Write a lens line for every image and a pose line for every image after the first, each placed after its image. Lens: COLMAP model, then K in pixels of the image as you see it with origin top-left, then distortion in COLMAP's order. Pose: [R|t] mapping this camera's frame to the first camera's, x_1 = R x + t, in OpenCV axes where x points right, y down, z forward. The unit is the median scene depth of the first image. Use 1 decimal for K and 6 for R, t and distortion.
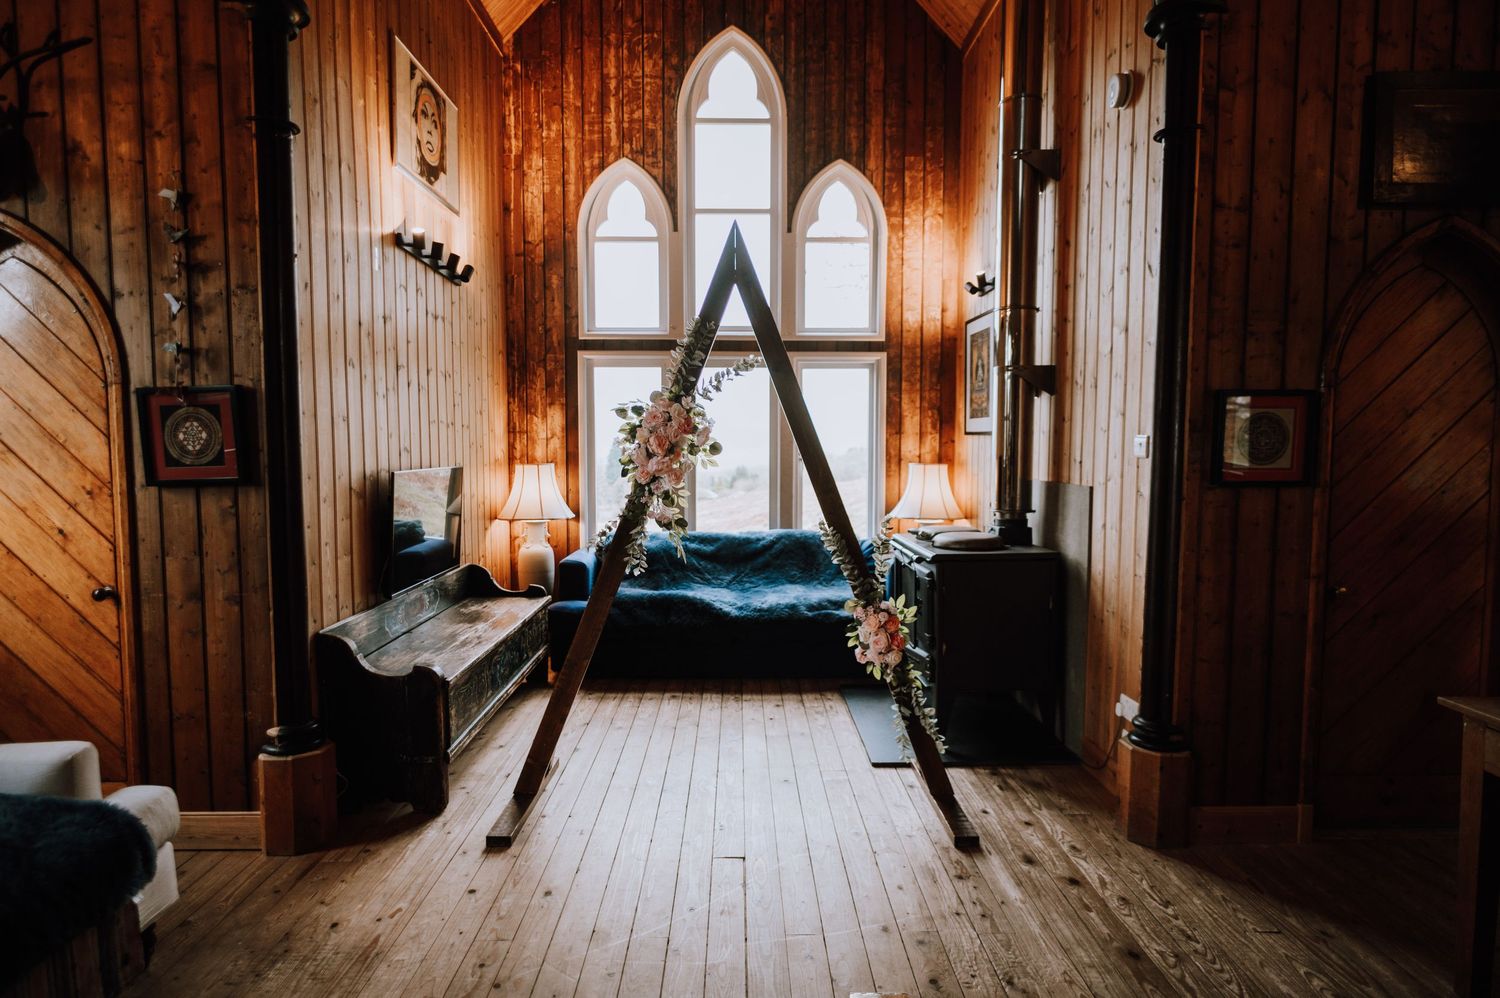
lens RADIAL K [[869.9, 0, 752.6], [0, 869.9, 500.2], [0, 0, 1]] dist [0.001721, -0.000587]
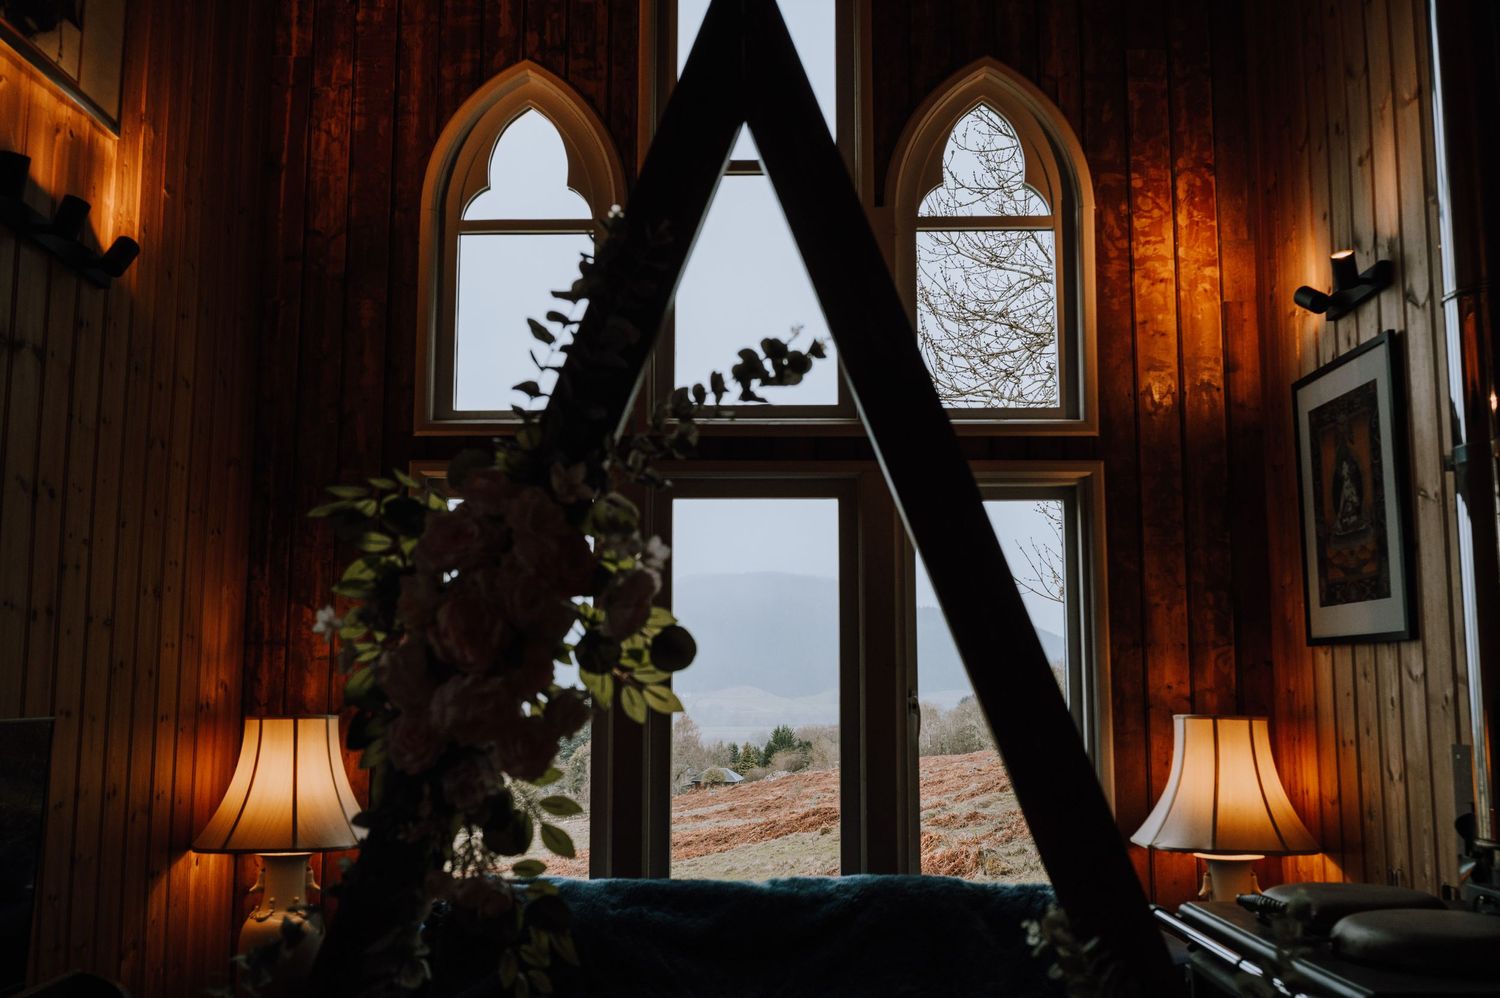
lens RADIAL K [[1422.5, 0, 748.9], [0, 1422.5, 504.9], [0, 0, 1]] dist [-0.001083, 0.004932]
pose [[0.999333, -0.004890, -0.036201, -0.000162], [-0.002206, 0.981111, -0.193433, -0.008501], [0.036463, 0.193384, 0.980445, 0.297720]]
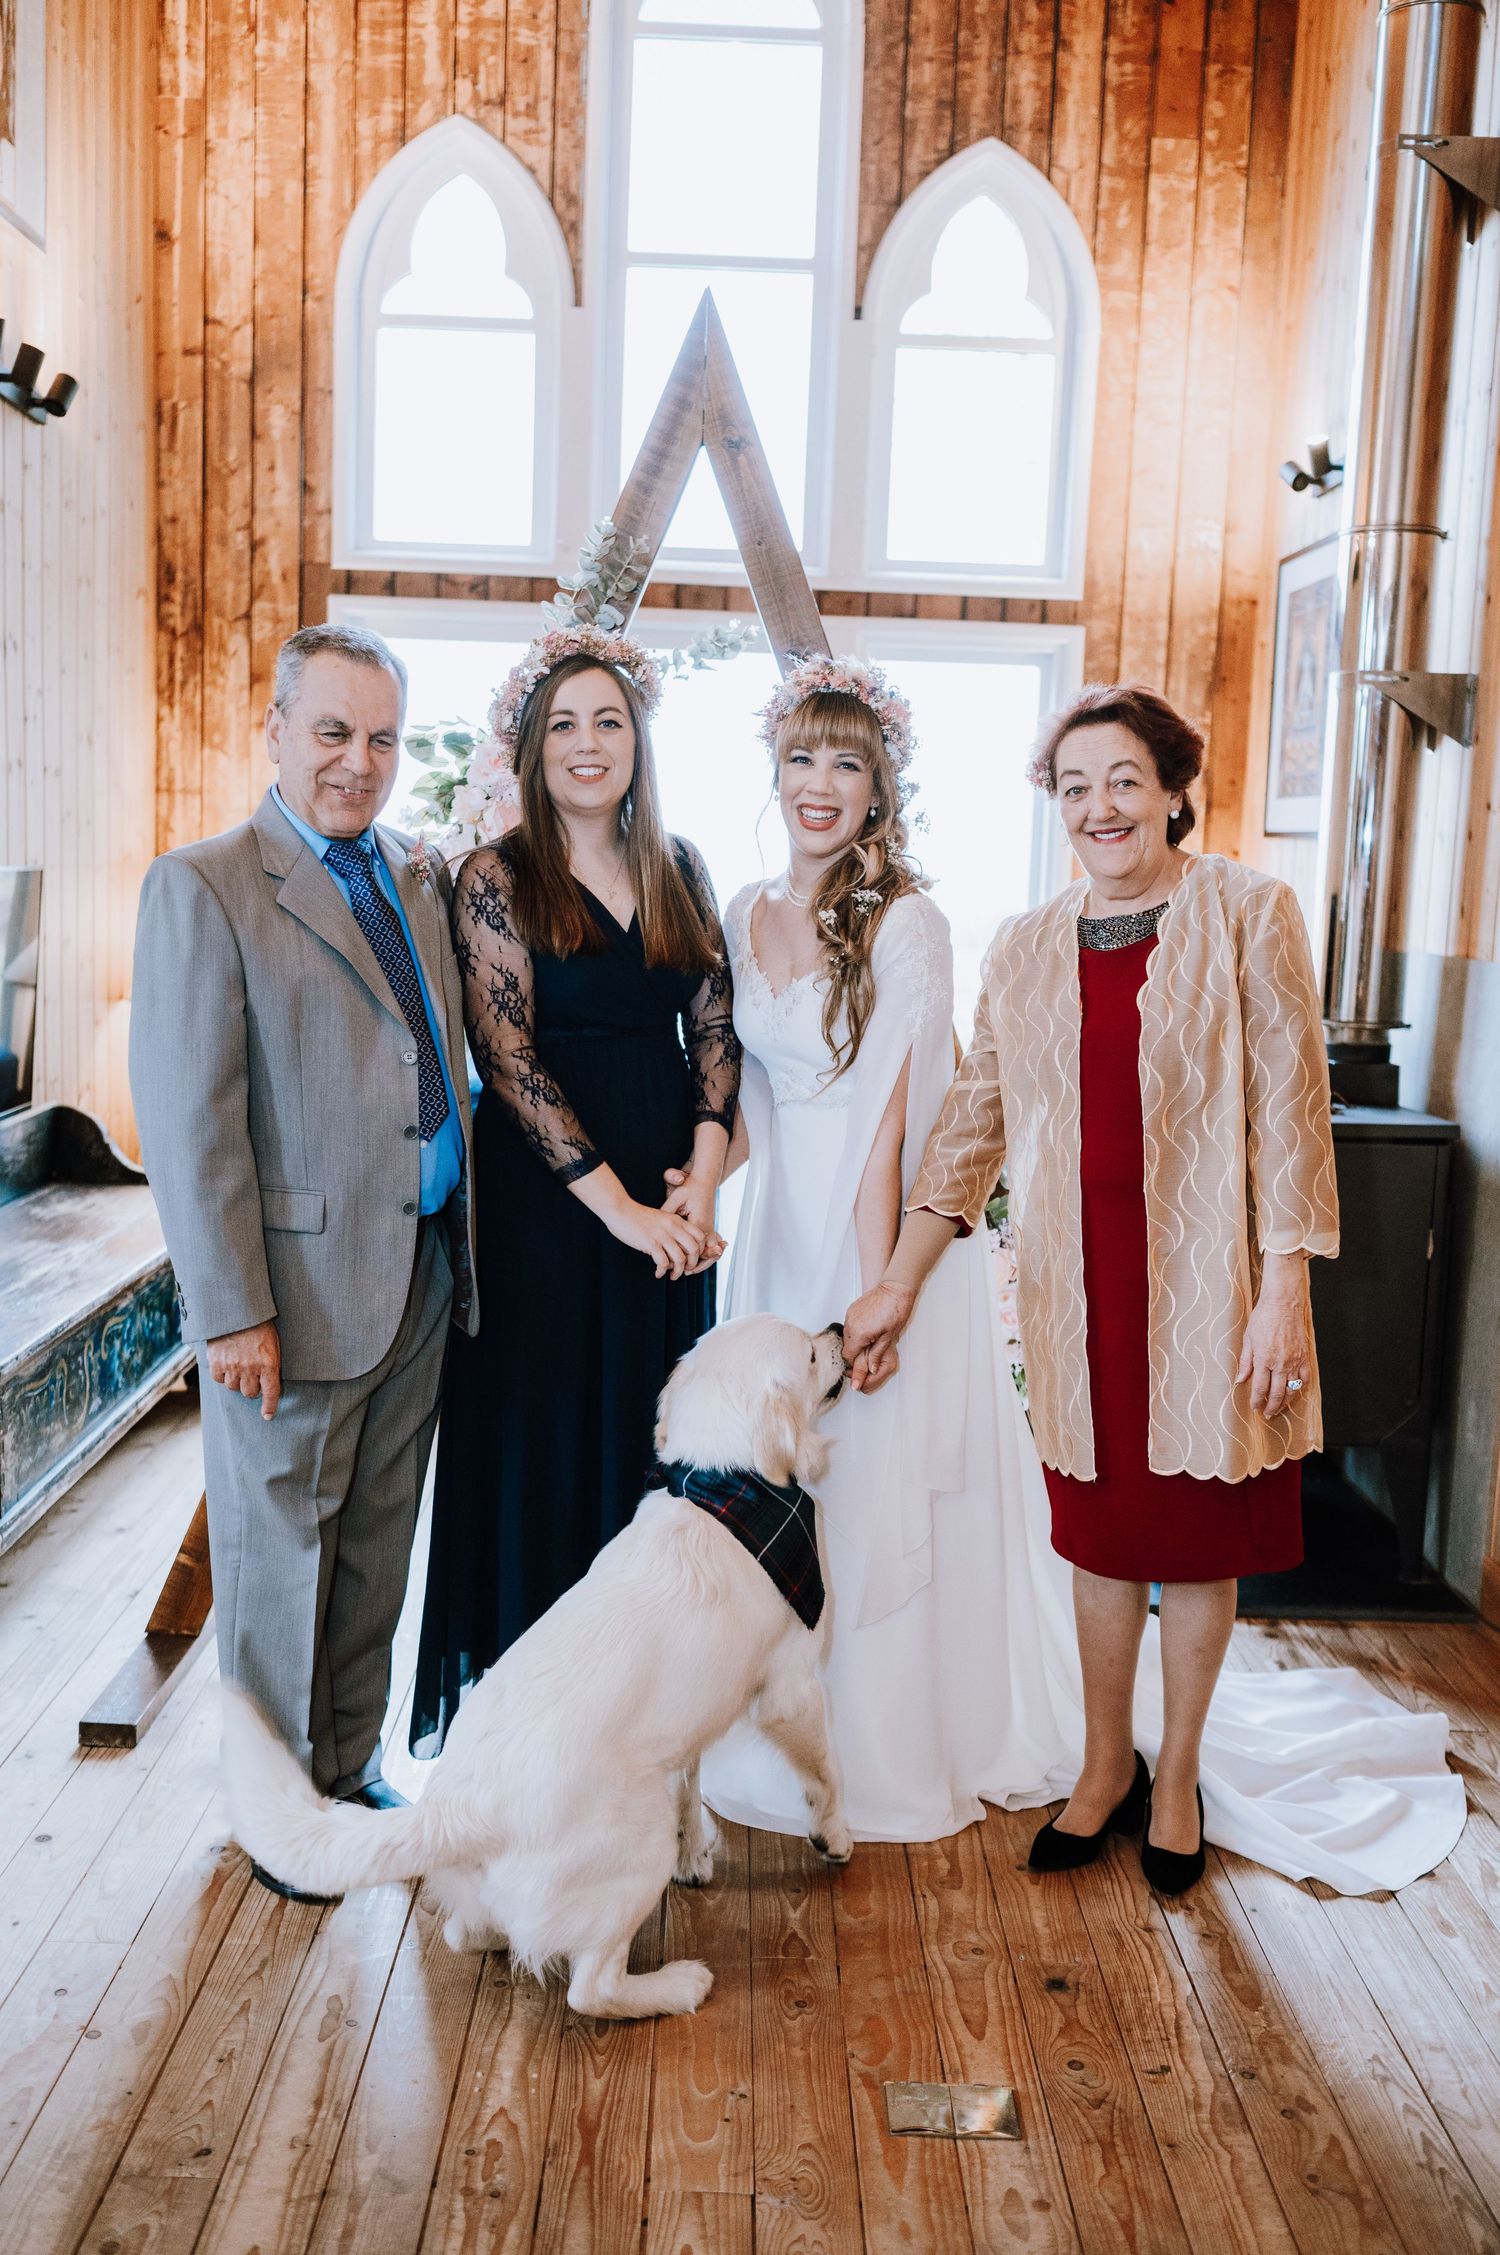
lens RADIAL K [[2151.7, 0, 750.0], [0, 2151.7, 1127.5], [0, 0, 1]] dist [-0.000855, -0.002043]
pose [[0.999254, 0.038336, -0.004687, 0.011171], [-0.037955, 0.997195, 0.064509, 0.004749], [0.007146, -0.064283, 0.997906, -0.025055]]
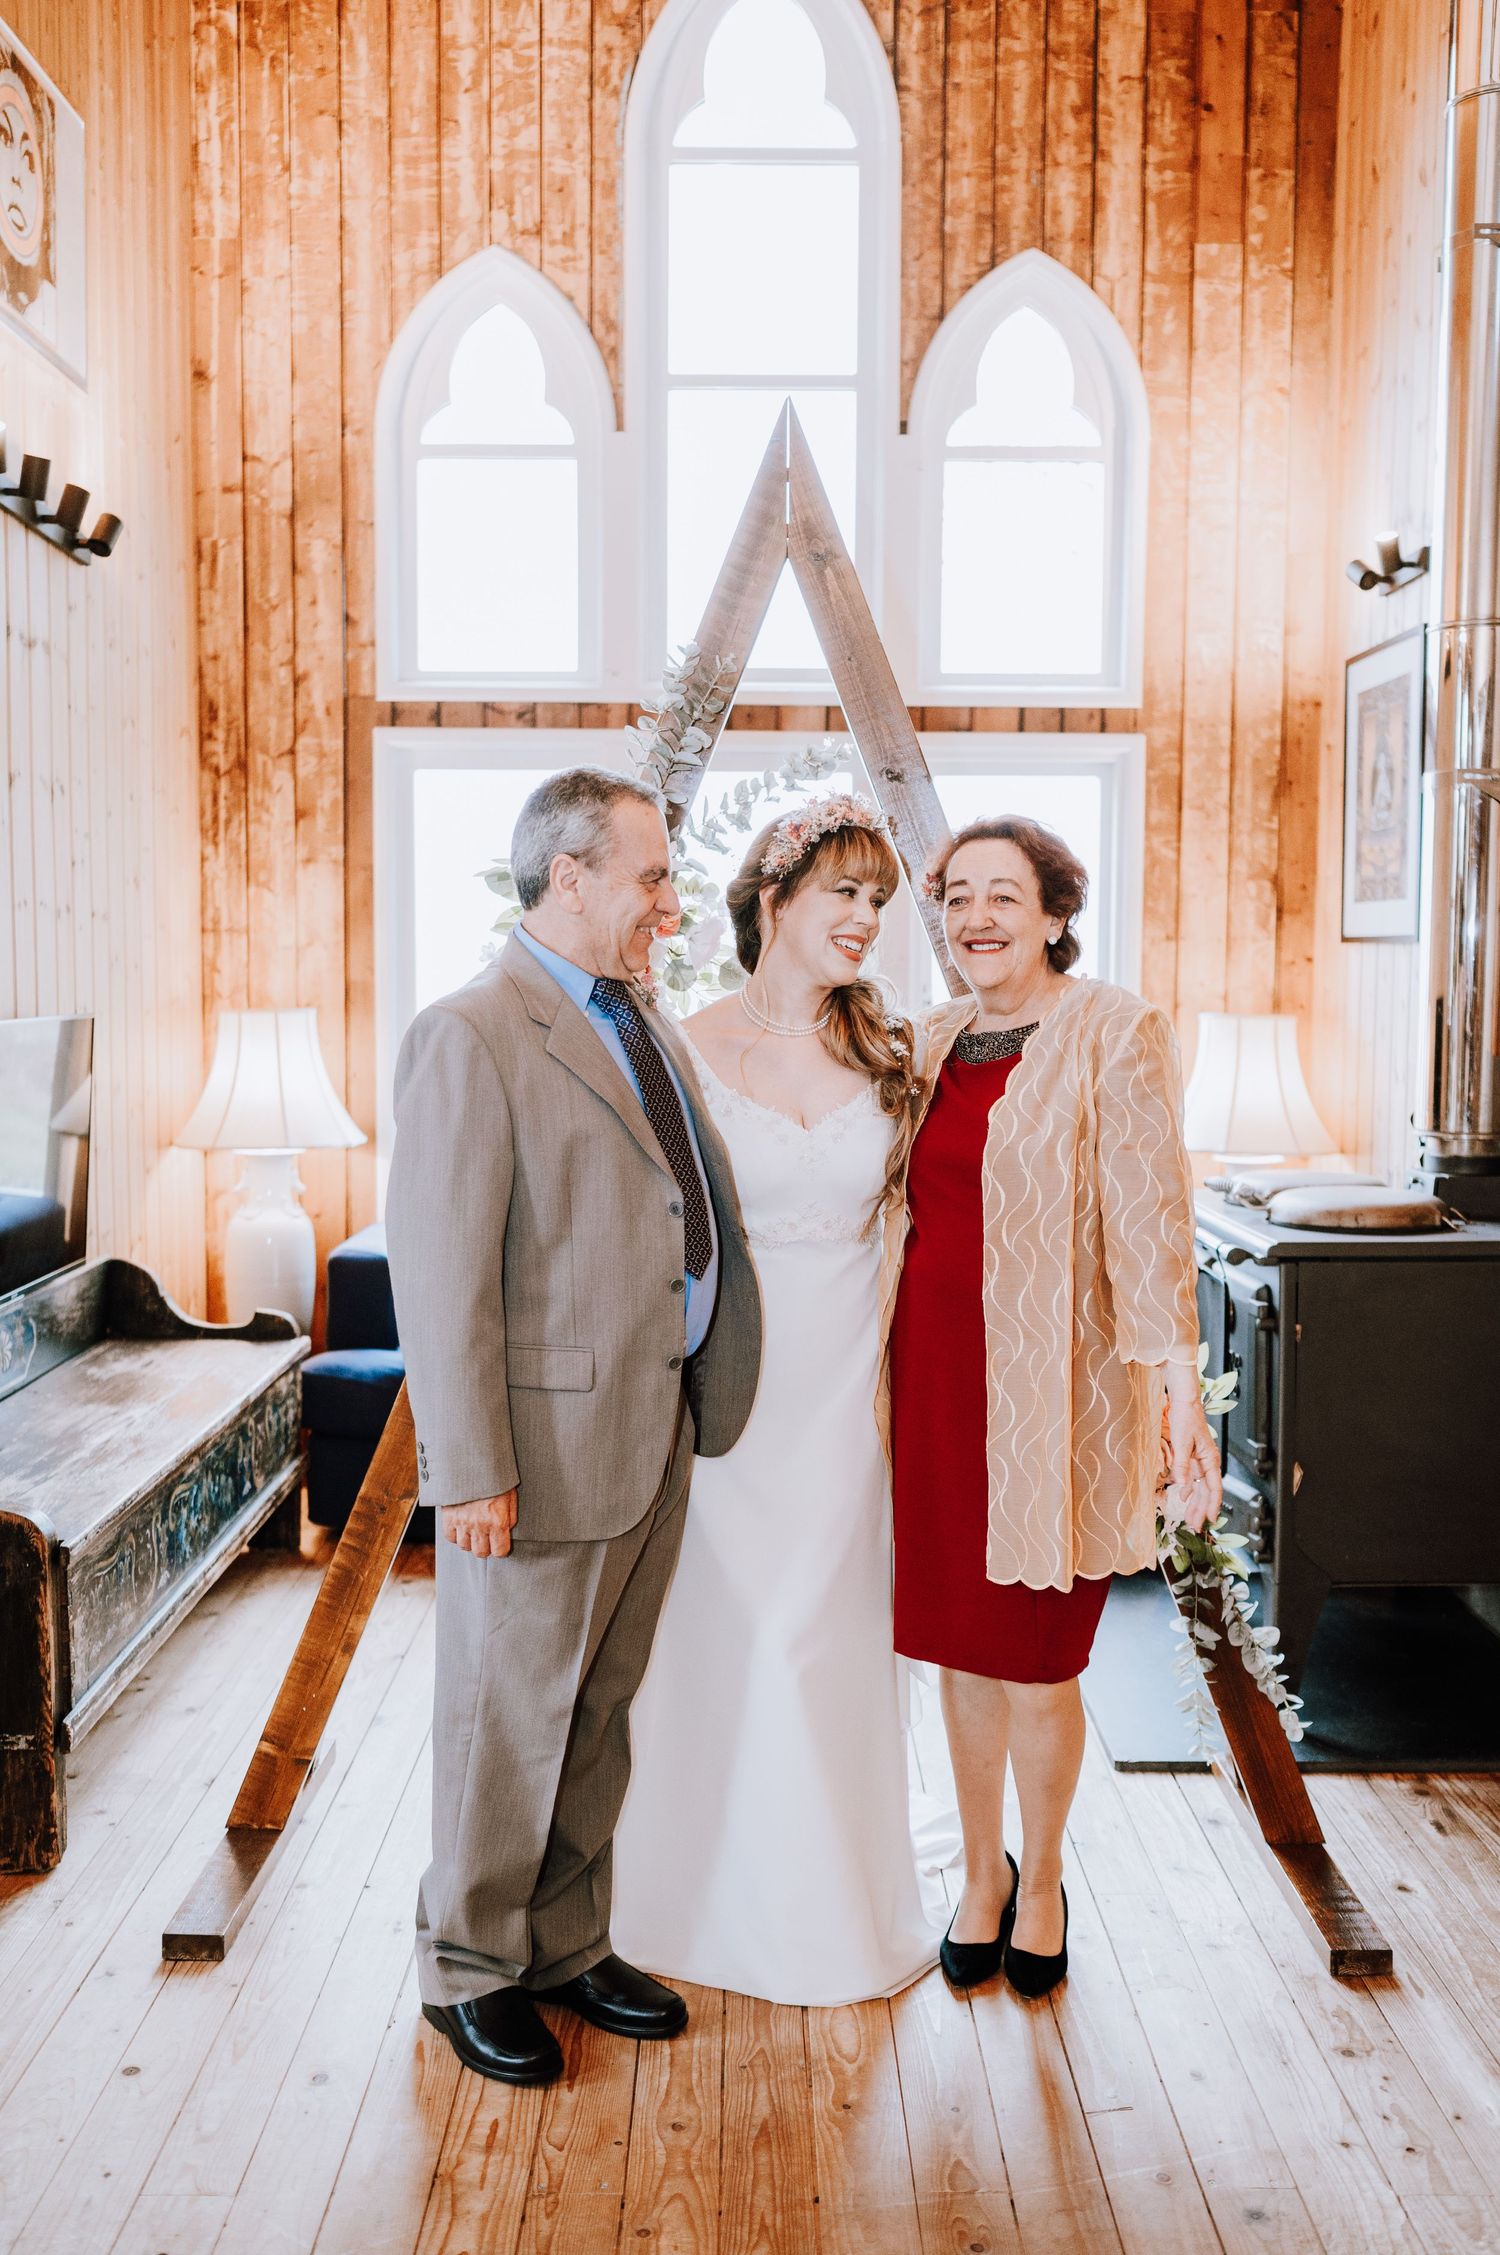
lens RADIAL K [[2151.7, 0, 750.0], [0, 2151.7, 1127.5], [0, 0, 1]] dist [-0.000855, -0.002043]
pose [[0.999855, 0.006727, -0.015629, -0.011102], [-0.006551, 0.999915, 0.011292, -0.000005], [0.015704, -0.011188, 0.999814, 0.006839]]
